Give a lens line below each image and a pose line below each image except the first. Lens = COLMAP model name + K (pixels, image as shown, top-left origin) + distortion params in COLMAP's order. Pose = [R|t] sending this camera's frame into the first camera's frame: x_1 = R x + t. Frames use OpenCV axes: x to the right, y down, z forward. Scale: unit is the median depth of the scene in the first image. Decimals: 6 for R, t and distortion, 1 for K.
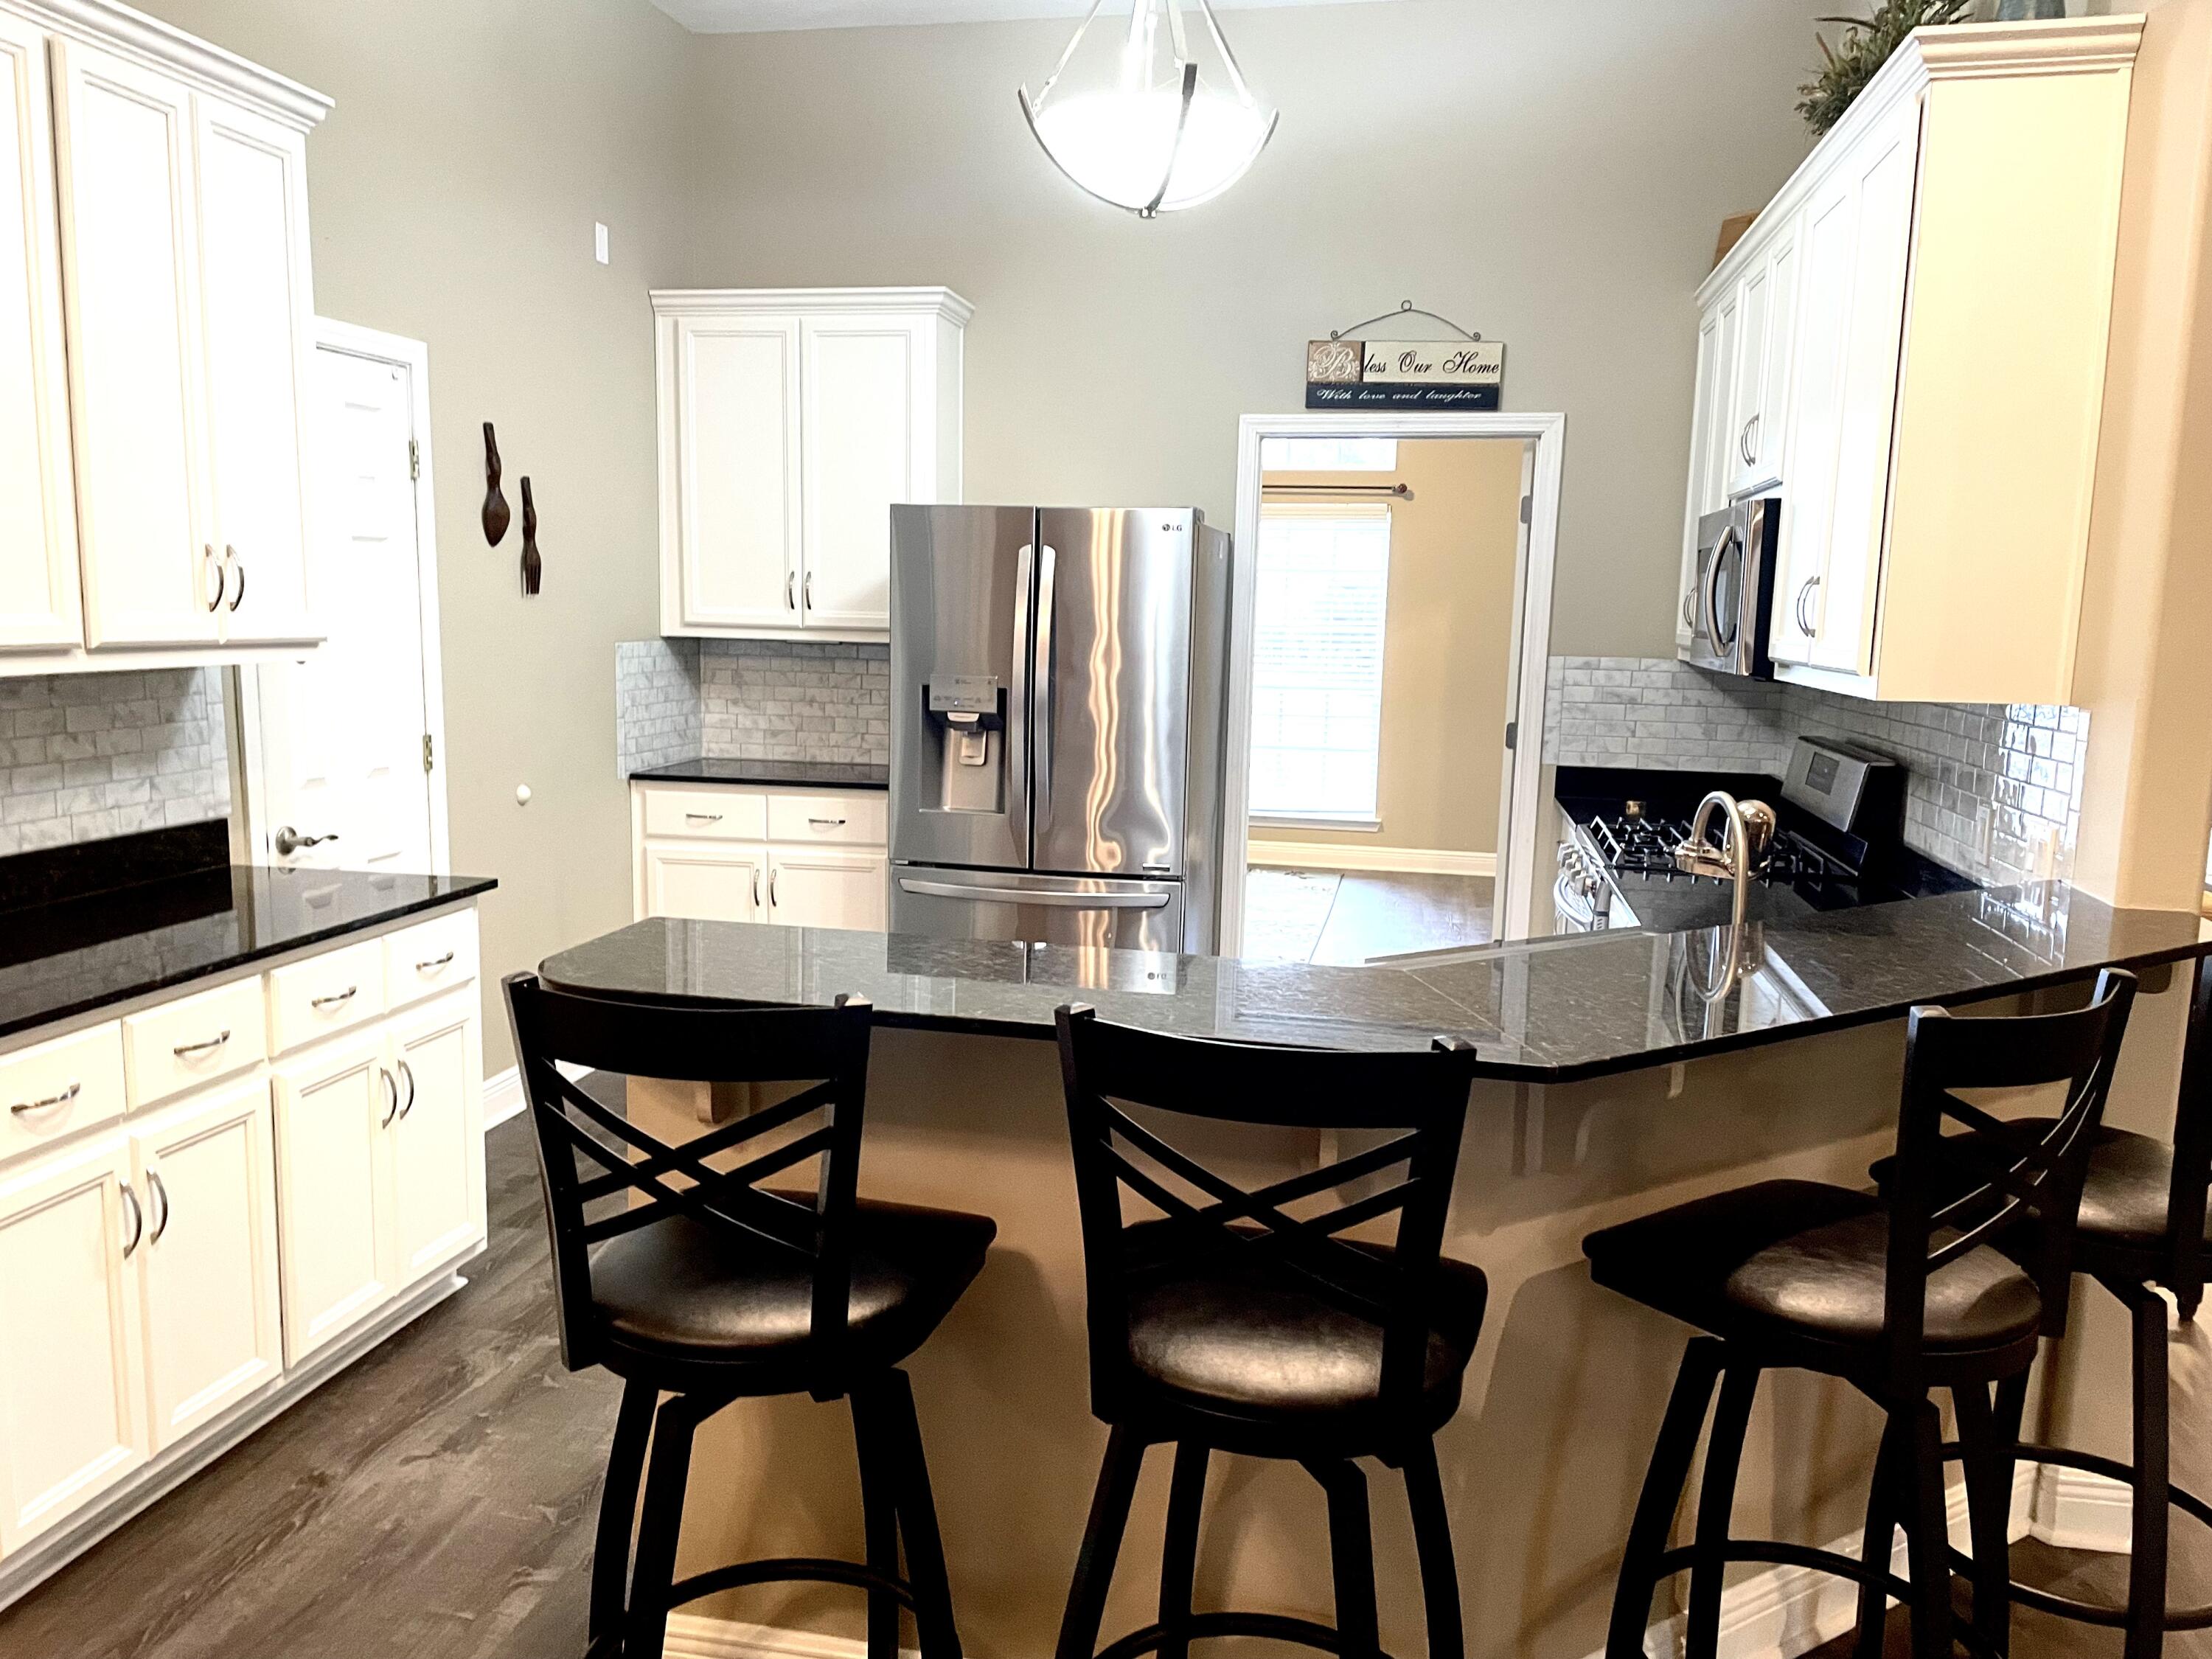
lens RADIAL K [[1639.3, 0, 1106.0], [0, 1639.3, 829.5], [0, 0, 1]] dist [0.101708, -0.141588]
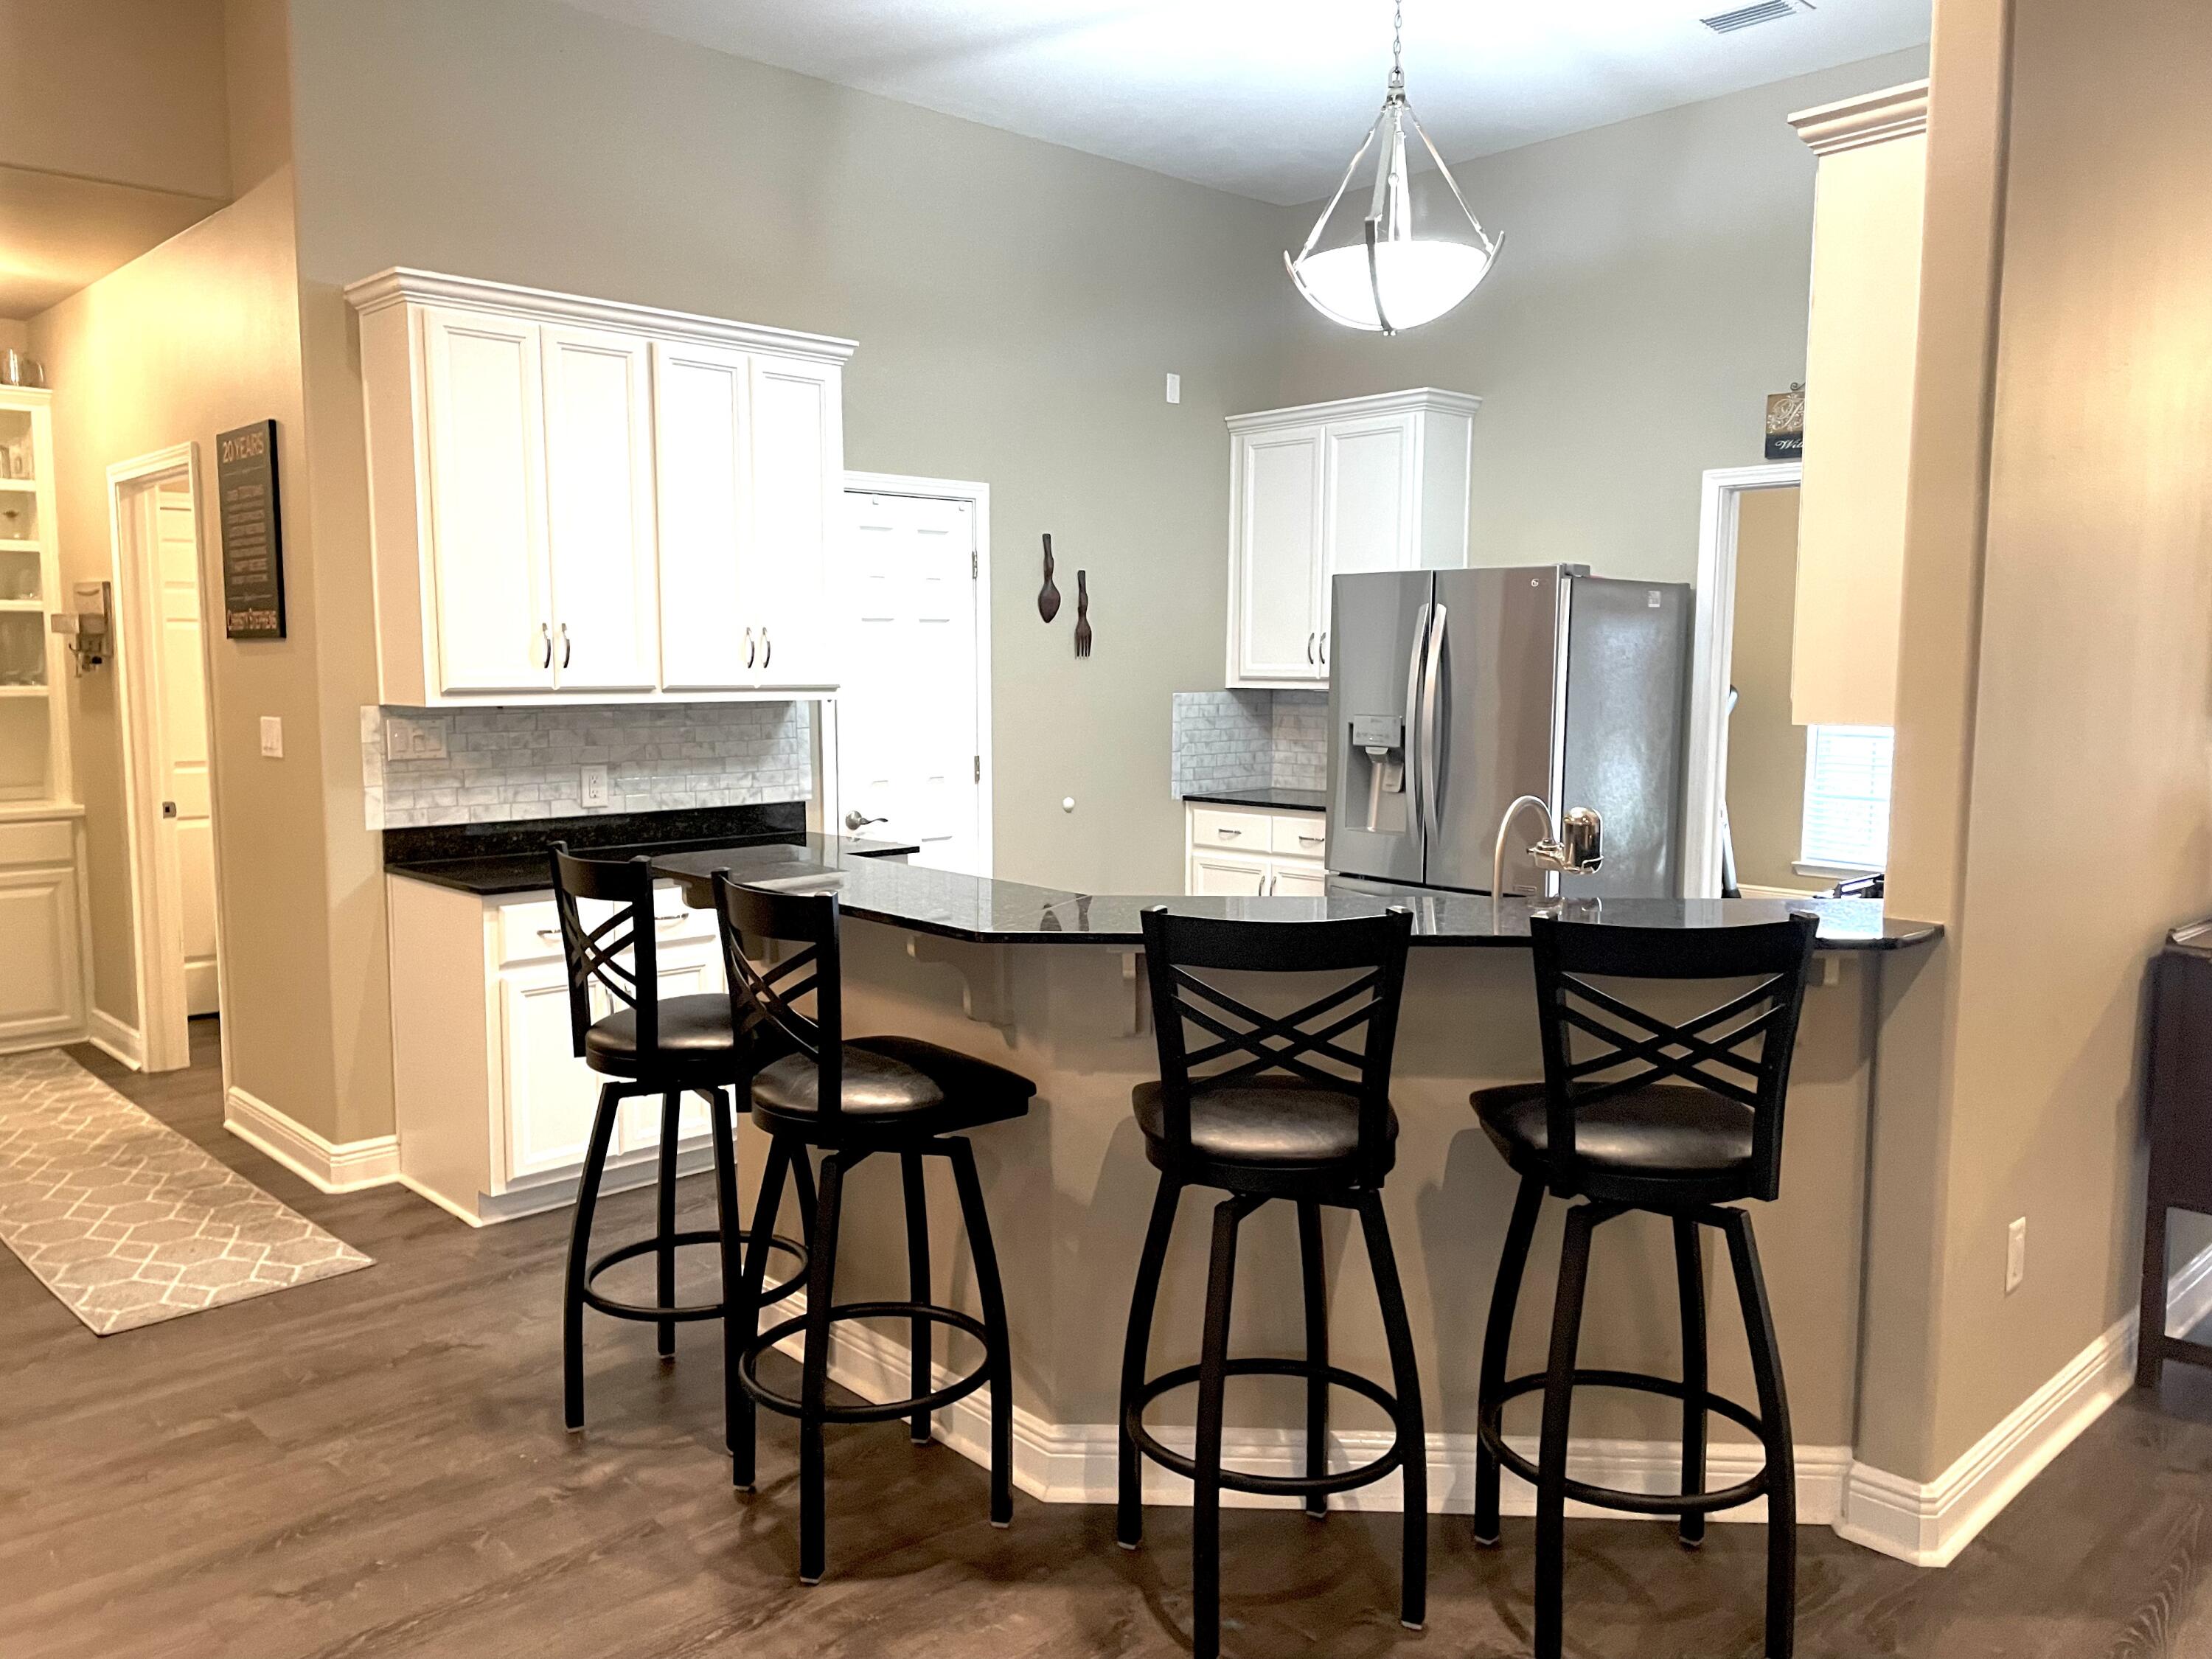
lens RADIAL K [[1638.8, 0, 1106.0], [0, 1638.8, 829.5], [0, 0, 1]] dist [0.048727, -0.139983]
pose [[0.813122, 0.039610, -0.580744, 0.451839], [-0.063782, 0.997738, -0.021252, 0.025887], [0.578588, 0.054321, 0.813809, -0.066760]]
